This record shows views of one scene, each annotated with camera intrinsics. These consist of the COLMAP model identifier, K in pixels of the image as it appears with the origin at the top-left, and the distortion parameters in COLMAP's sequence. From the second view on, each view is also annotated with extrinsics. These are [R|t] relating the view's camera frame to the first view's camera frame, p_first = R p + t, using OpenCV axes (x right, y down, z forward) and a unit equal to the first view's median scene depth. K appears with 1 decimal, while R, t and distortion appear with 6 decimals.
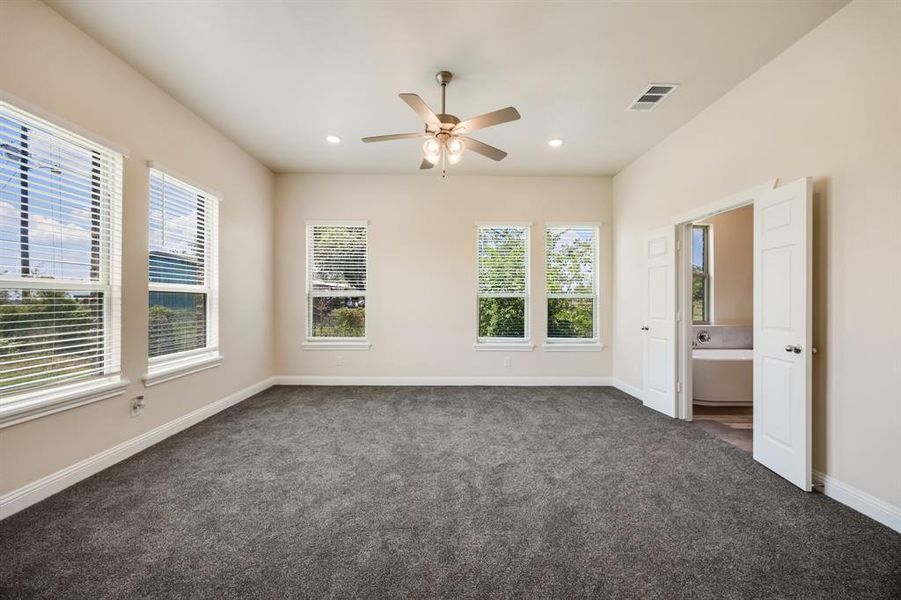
lens RADIAL K [[345.9, 0, 451.7], [0, 345.9, 300.2], [0, 0, 1]] dist [-0.002884, -0.000252]
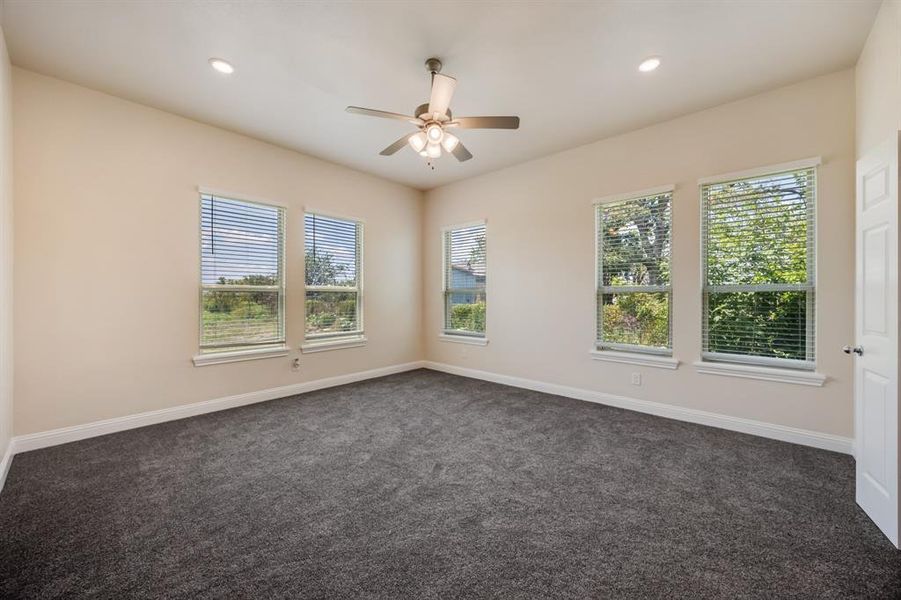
lens RADIAL K [[345.9, 0, 448.7], [0, 345.9, 297.5], [0, 0, 1]] dist [-0.002884, -0.000252]
pose [[0.730697, -0.001534, -0.682700, 0.623624], [0.002230, 0.999998, 0.000139, 0.002731], [0.682698, -0.001624, 0.730699, 0.301720]]
